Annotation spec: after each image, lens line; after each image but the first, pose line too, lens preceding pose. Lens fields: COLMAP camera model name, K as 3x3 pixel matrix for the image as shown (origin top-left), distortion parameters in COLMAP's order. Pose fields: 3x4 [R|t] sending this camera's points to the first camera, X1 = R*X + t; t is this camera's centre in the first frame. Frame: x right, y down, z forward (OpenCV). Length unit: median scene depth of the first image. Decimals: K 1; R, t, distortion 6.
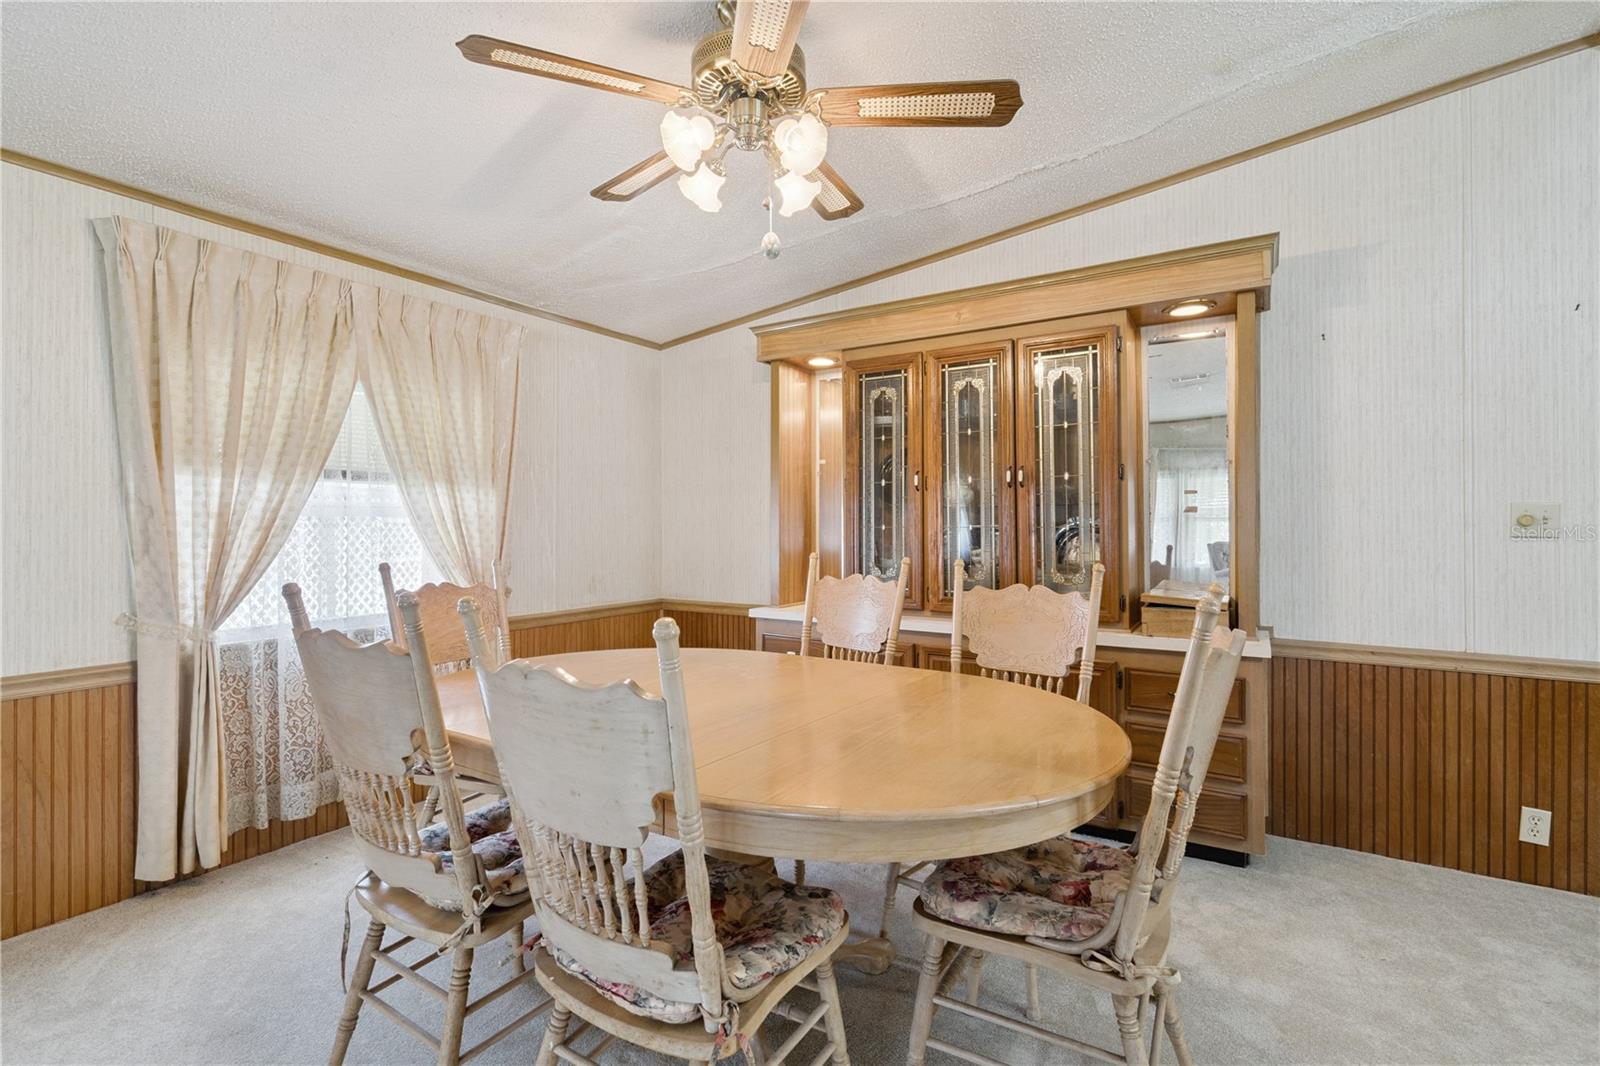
lens RADIAL K [[736.1, 0, 804.0], [0, 736.1, 525.2], [0, 0, 1]] dist [-0.003503, -0.000177]
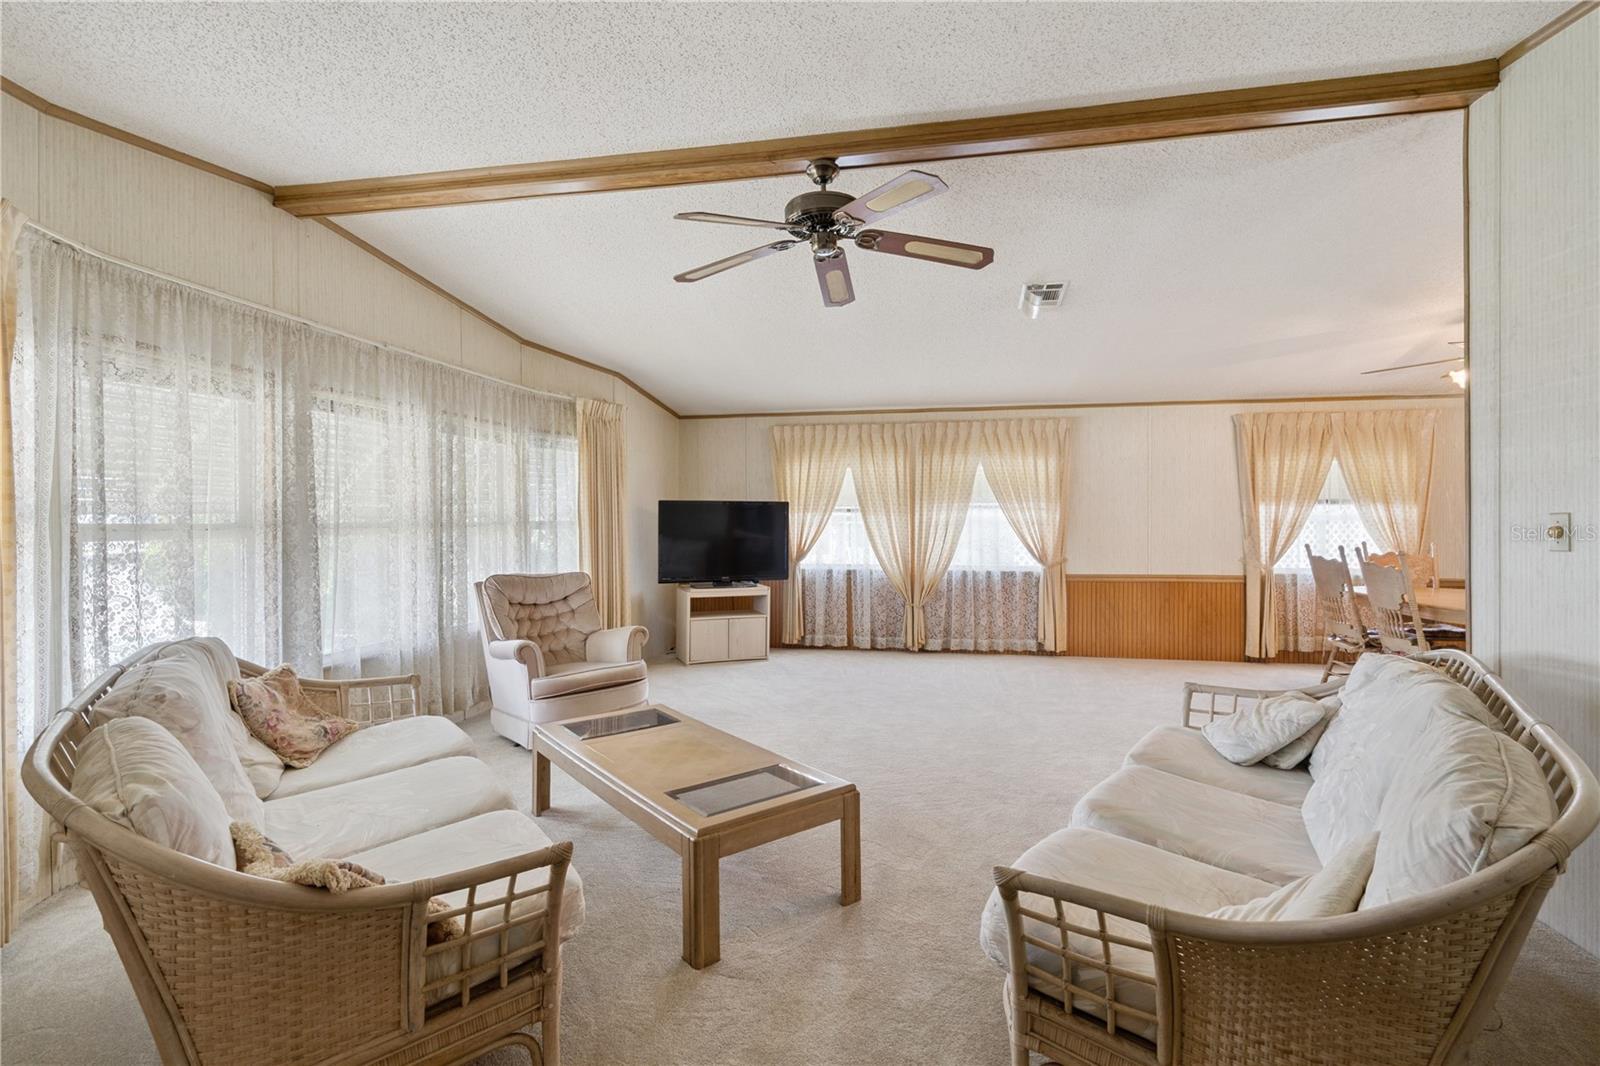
lens RADIAL K [[736.1, 0, 800.9], [0, 736.1, 528.9], [0, 0, 1]] dist [-0.003503, -0.000177]
pose [[0.352586, -0.003240, -0.935774, 0.918467], [-0.005422, 0.999970, -0.005505, 0.034345], [0.935764, 0.007014, 0.352558, -1.308421]]
